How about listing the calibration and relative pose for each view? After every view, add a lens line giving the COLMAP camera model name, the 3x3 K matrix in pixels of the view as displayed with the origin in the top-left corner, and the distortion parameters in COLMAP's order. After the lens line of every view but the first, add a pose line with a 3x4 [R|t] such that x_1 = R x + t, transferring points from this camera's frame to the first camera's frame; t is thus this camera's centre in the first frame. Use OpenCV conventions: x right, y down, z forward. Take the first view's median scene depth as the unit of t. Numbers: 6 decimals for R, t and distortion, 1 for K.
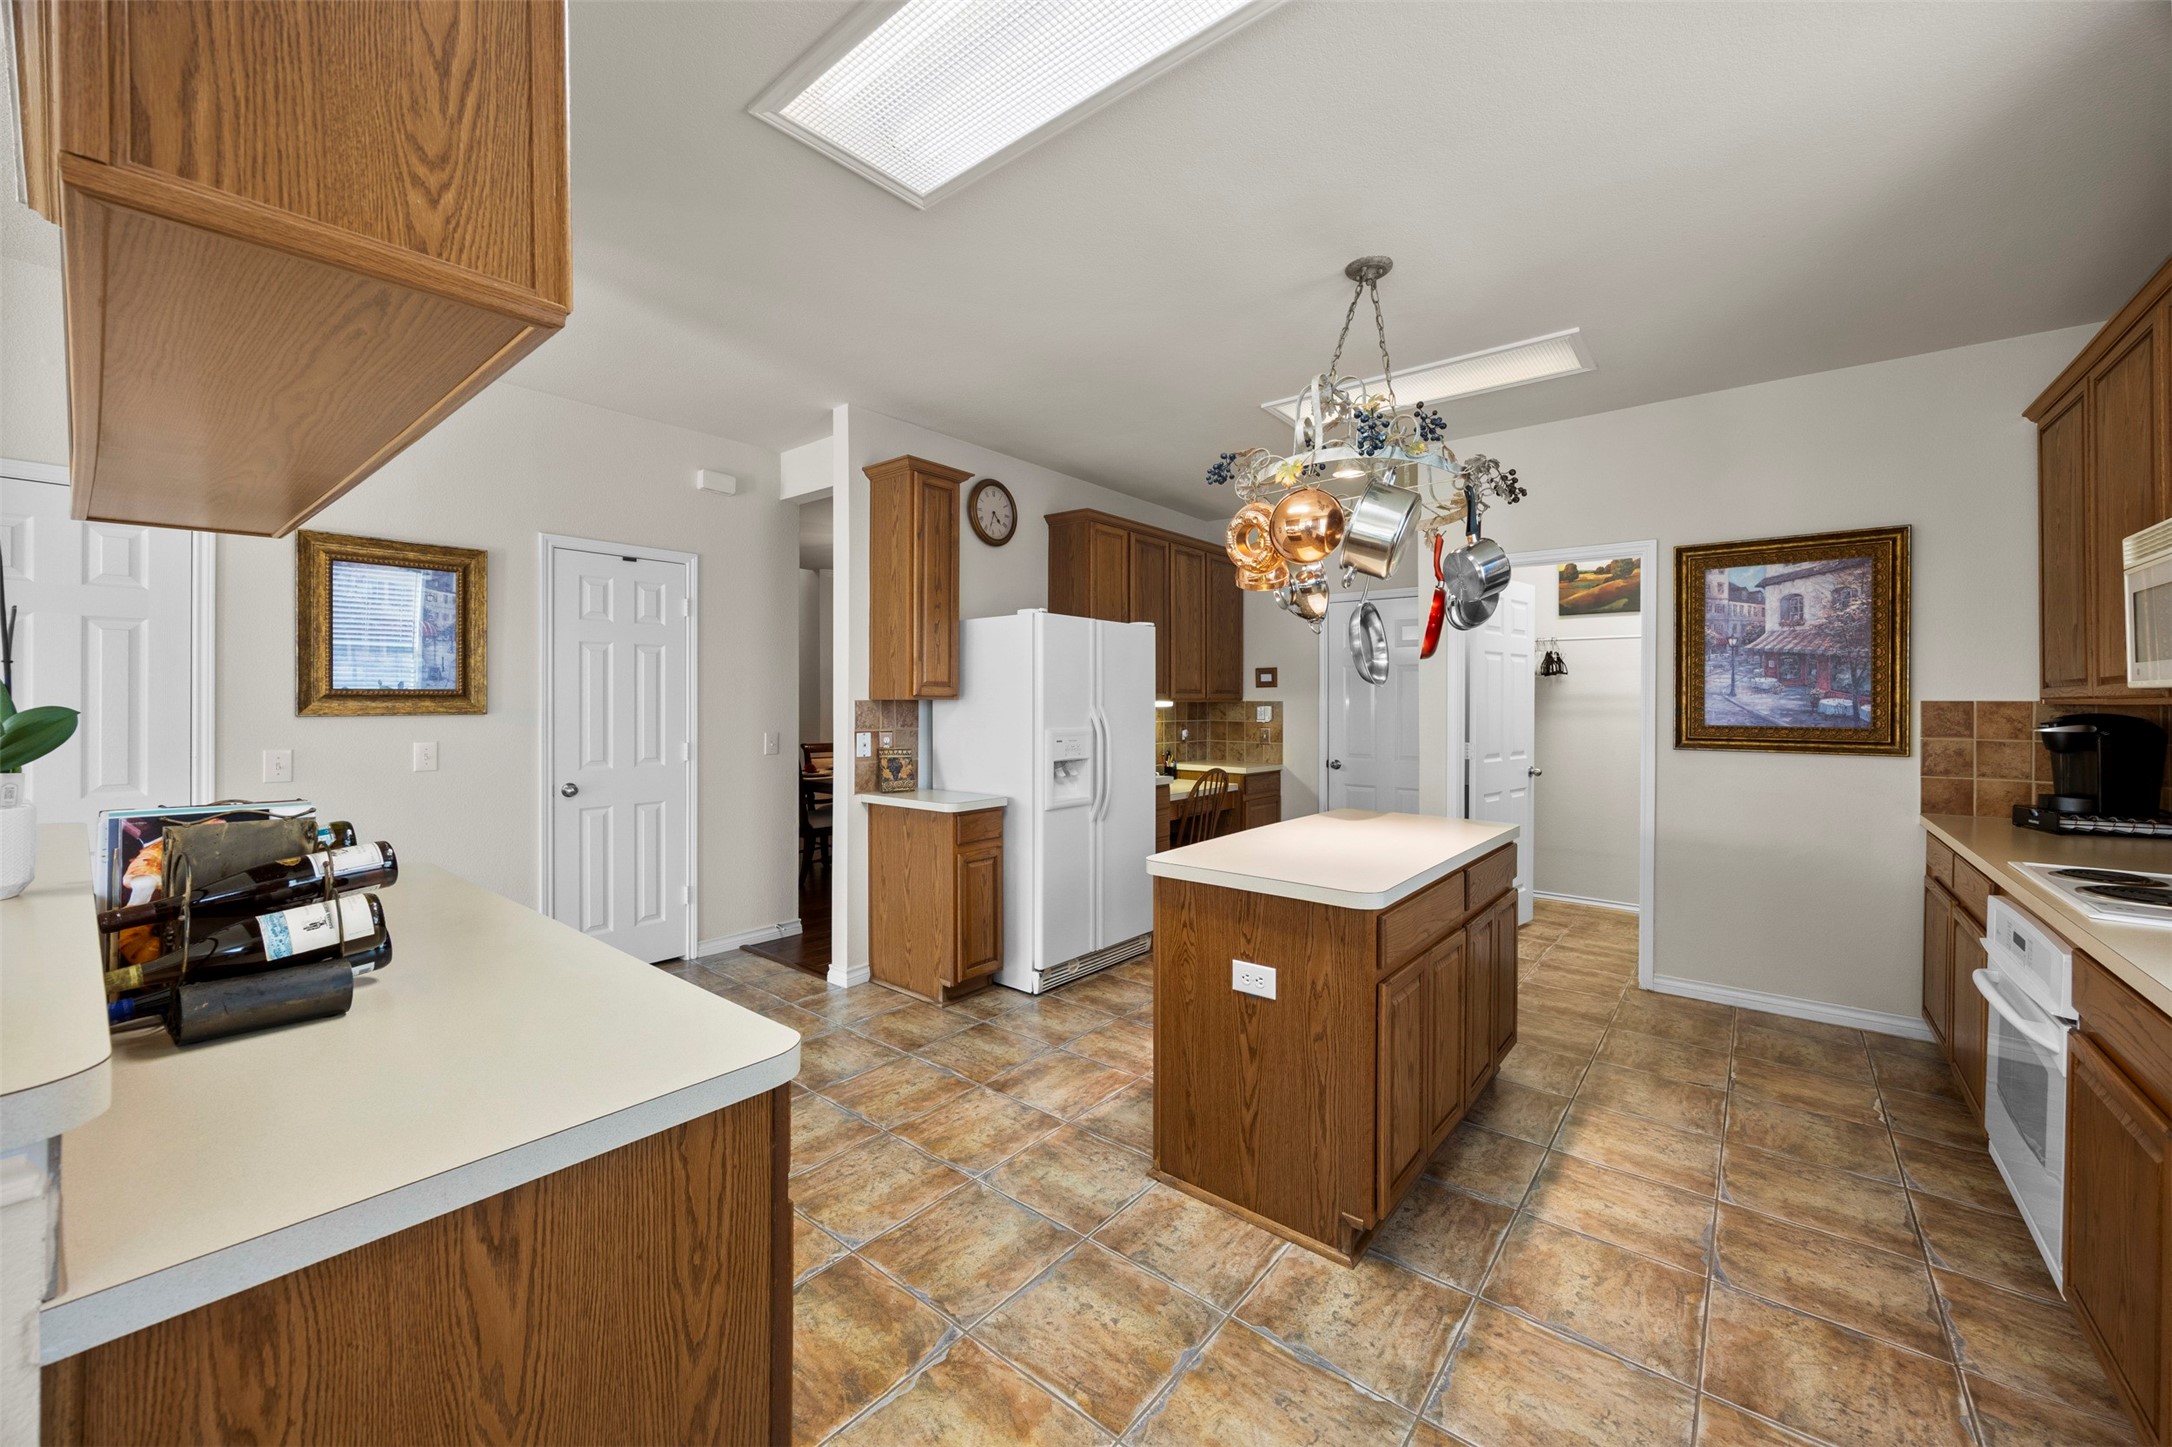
lens RADIAL K [[828.3, 0, 1085.6], [0, 828.3, 713.3], [0, 0, 1]] dist [-0.000742, -0.000337]
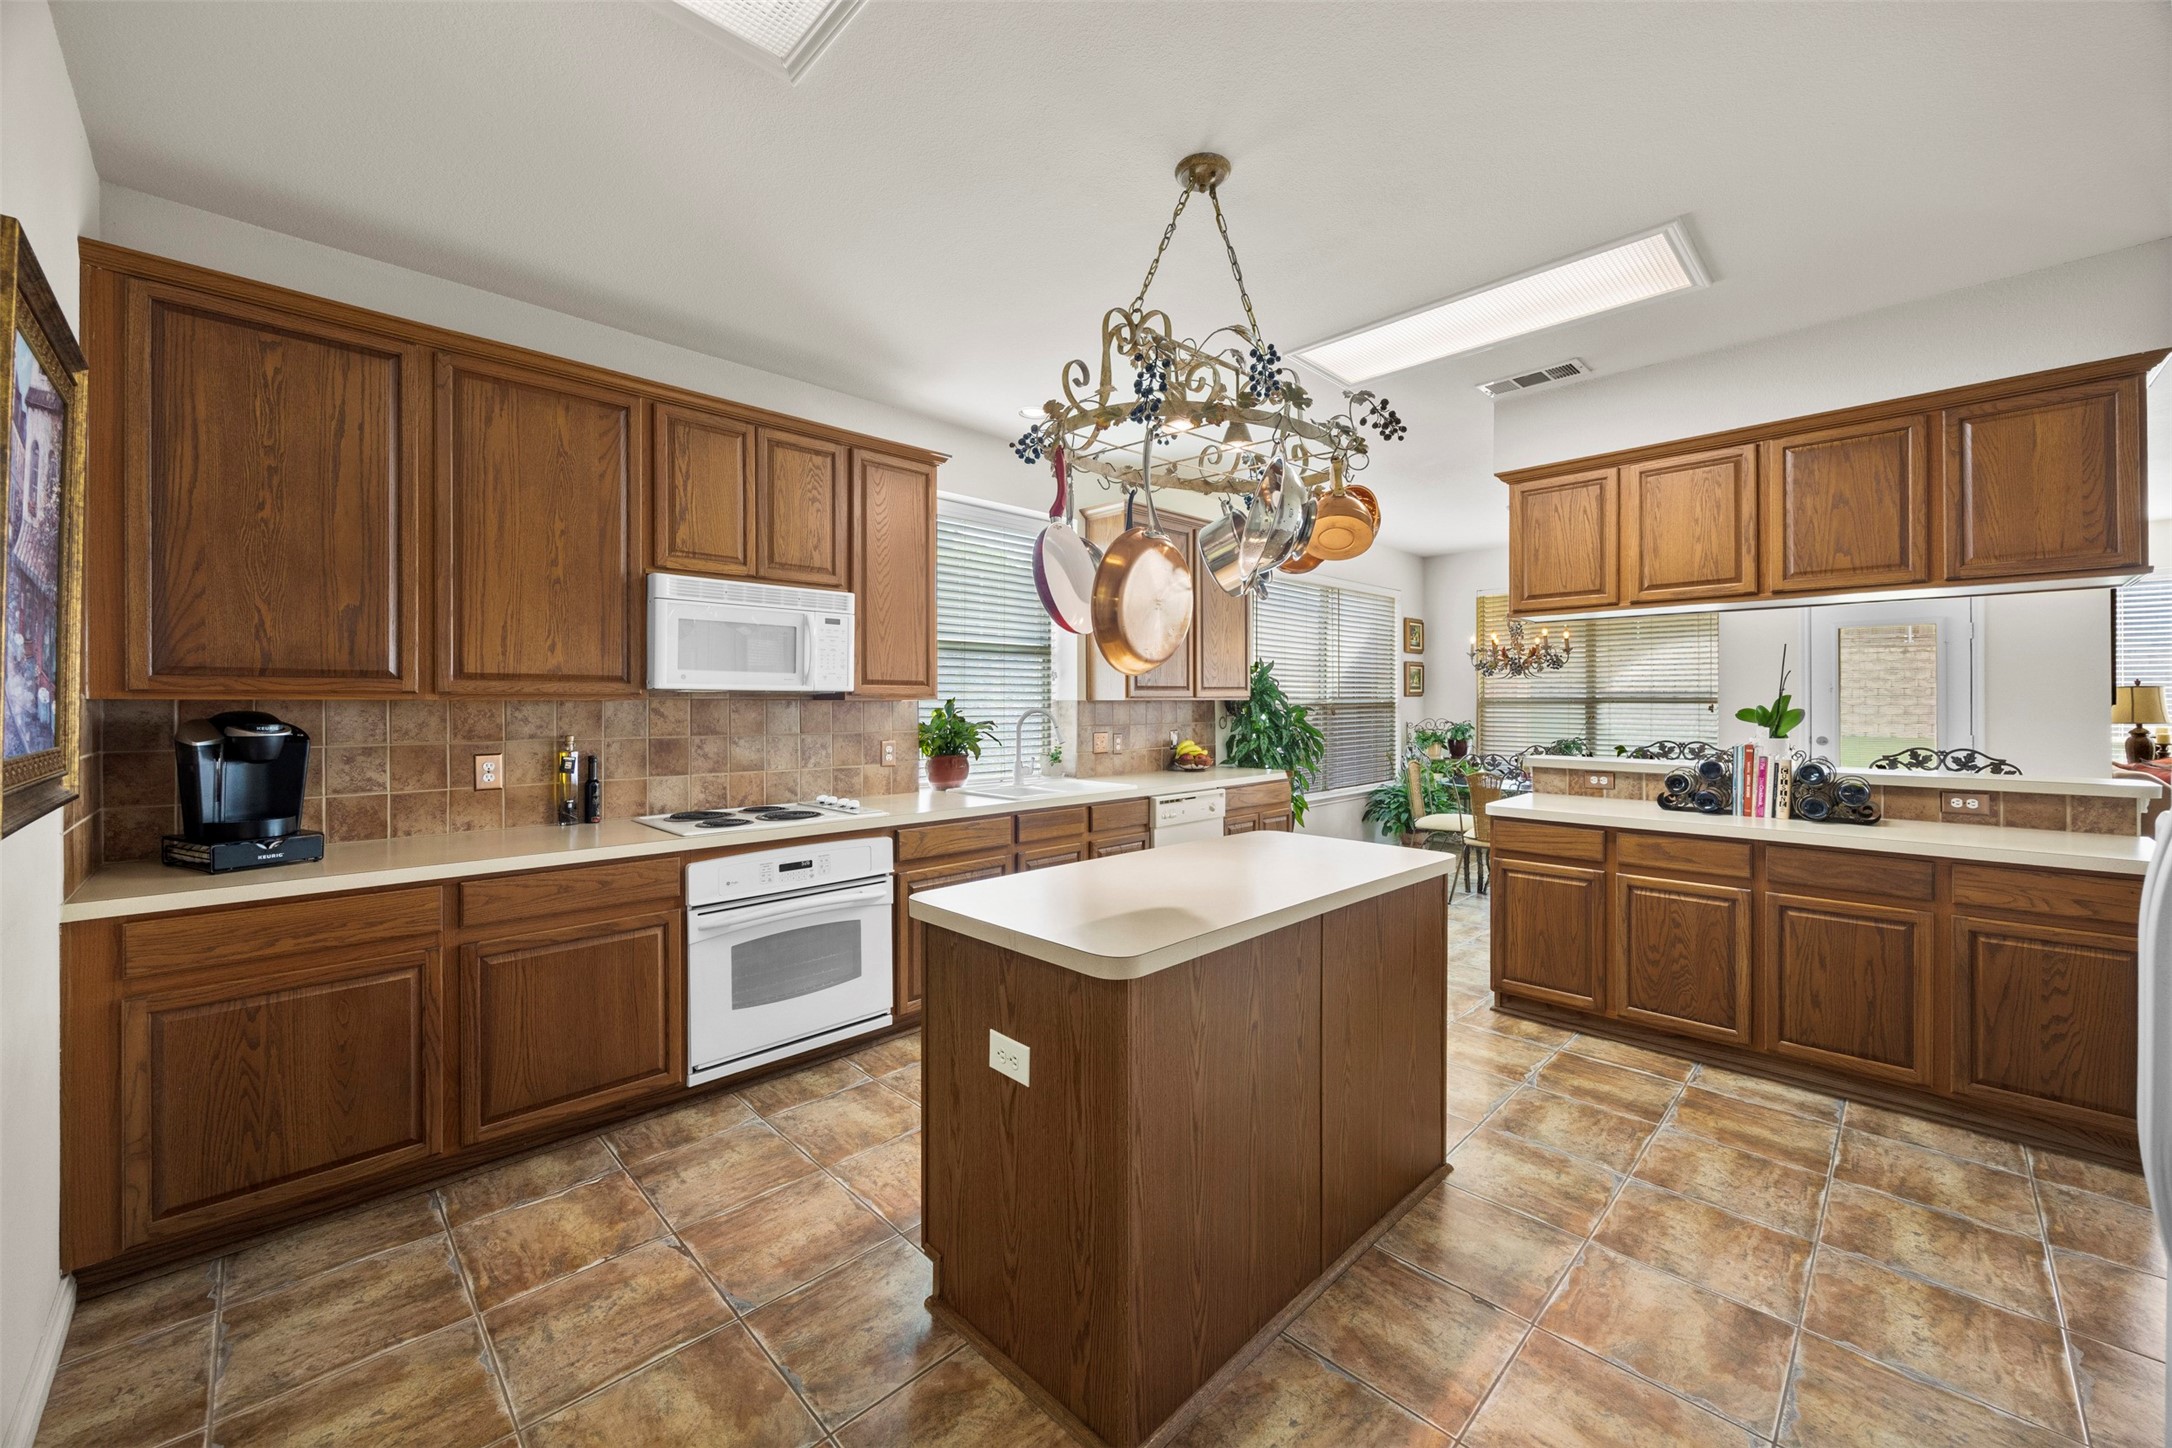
lens RADIAL K [[828.3, 0, 1085.6], [0, 828.3, 713.8], [0, 0, 1]] dist [-0.000742, -0.000337]
pose [[-0.994335, -0.009019, 0.105908, 0.376122], [-0.006221, 0.999624, 0.026719, -0.022033], [-0.106109, 0.025909, -0.994017, 1.835480]]
